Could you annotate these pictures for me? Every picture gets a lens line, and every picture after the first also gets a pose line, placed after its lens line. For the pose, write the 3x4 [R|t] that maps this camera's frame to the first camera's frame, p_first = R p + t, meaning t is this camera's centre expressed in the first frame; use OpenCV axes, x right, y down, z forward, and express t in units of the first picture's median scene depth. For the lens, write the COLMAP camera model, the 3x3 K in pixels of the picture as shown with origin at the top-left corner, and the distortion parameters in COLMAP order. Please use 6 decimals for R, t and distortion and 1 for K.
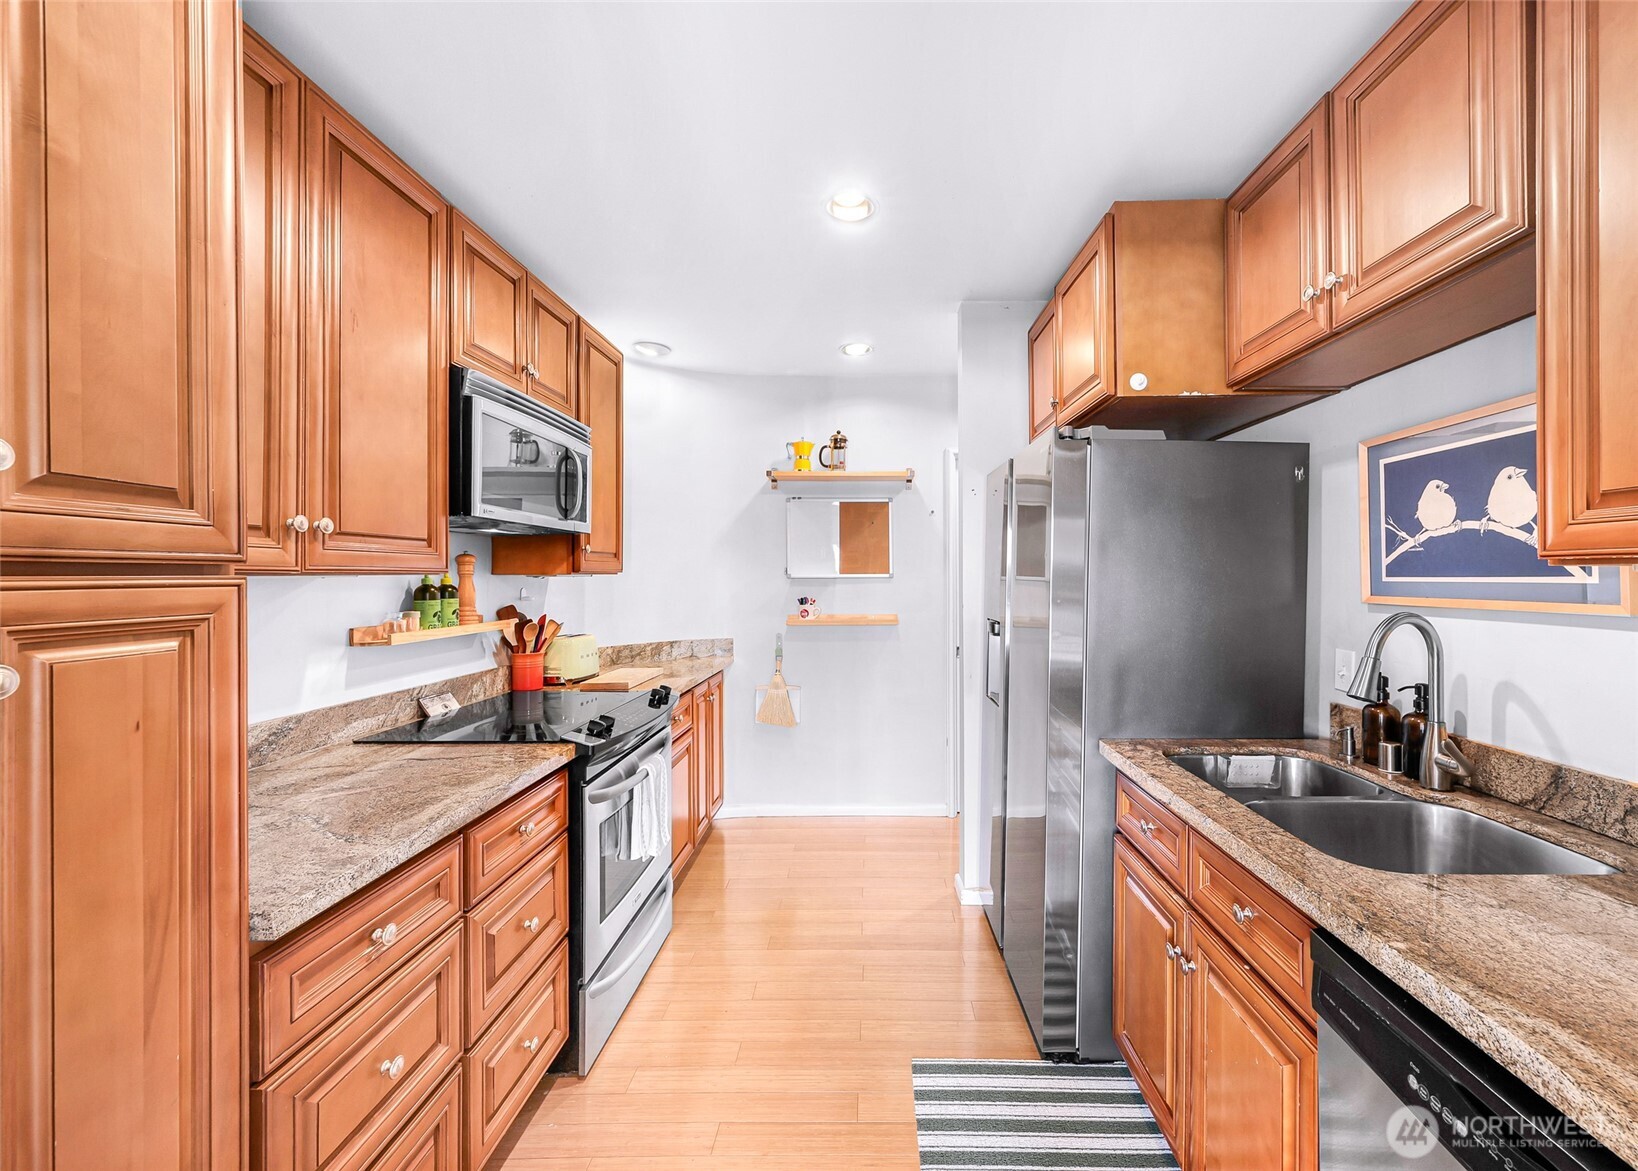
lens RADIAL K [[642.2, 0, 825.6], [0, 642.2, 575.9], [0, 0, 1]] dist [-0.003596, -0.000106]
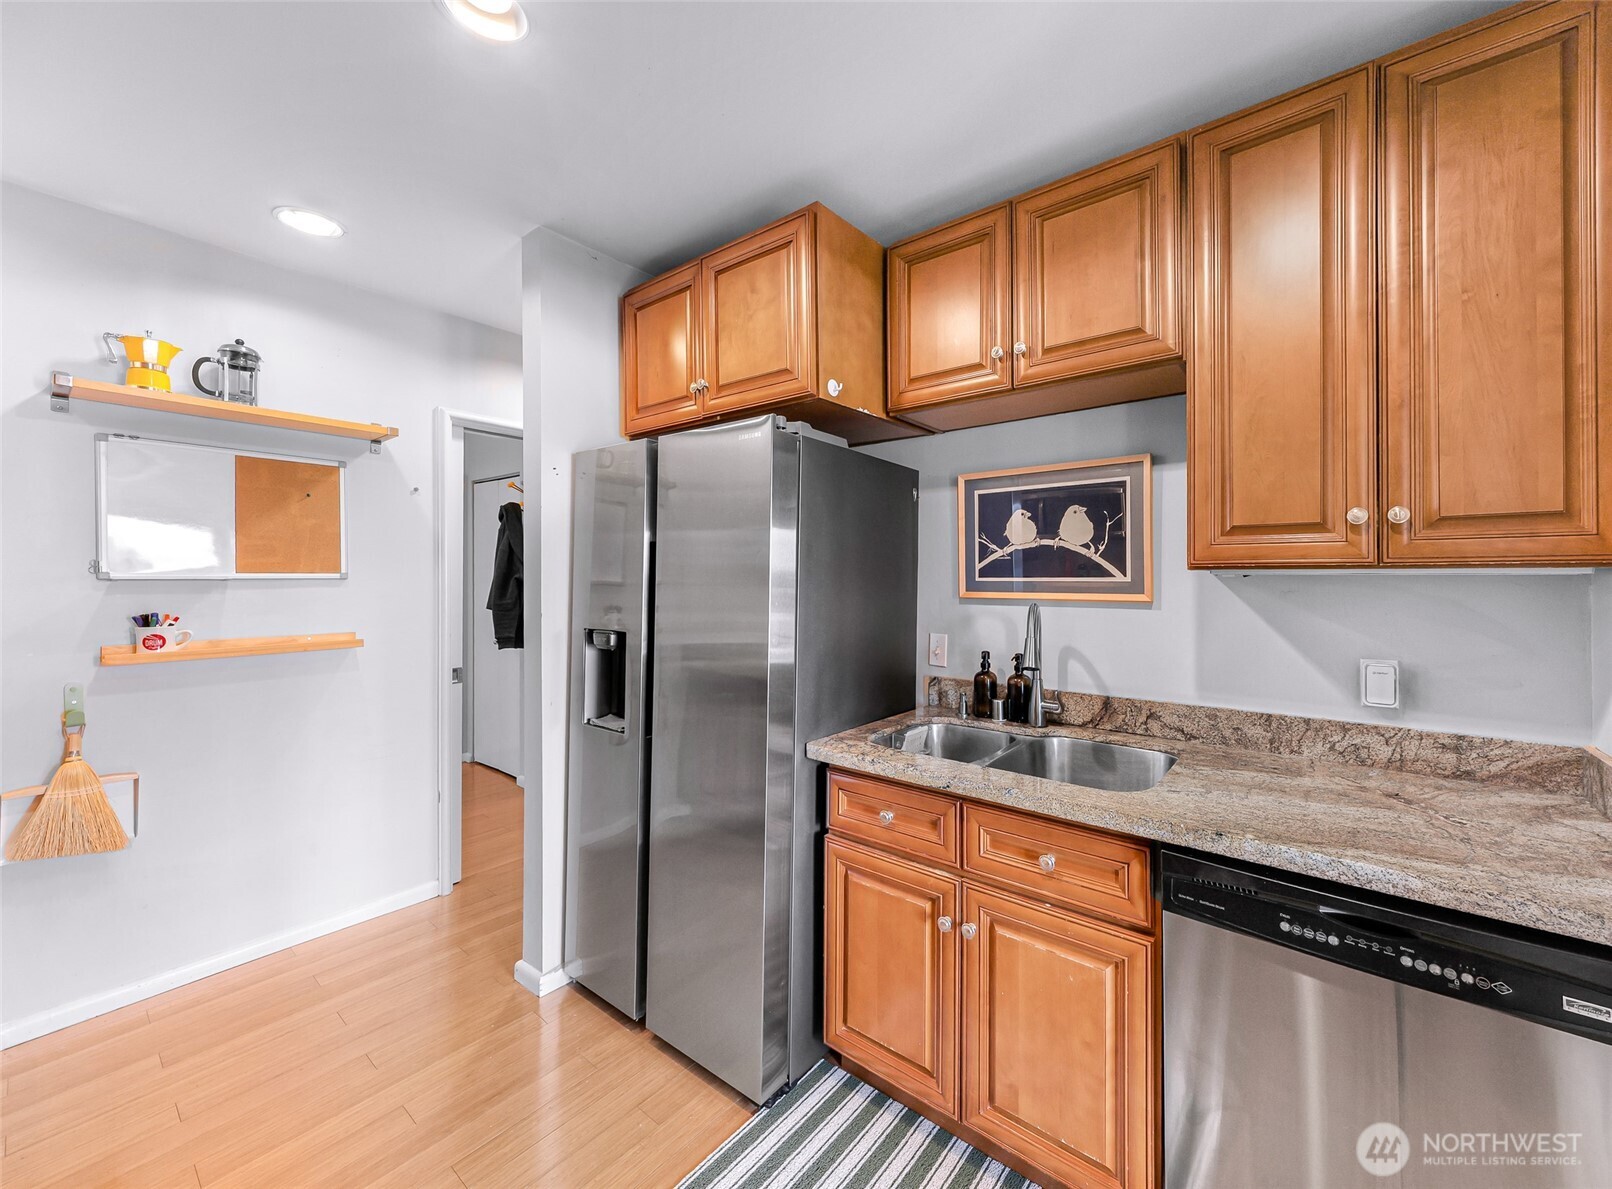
lens RADIAL K [[642.1, 0, 806.2], [0, 642.1, 577.5], [0, 0, 1]] dist [0.006073, -0.000604]
pose [[0.573825, 0.000640, 0.818978, -0.444161], [-0.001590, 0.999999, 0.000332, 0.001376], [-0.818976, -0.001492, 0.573826, 0.518105]]
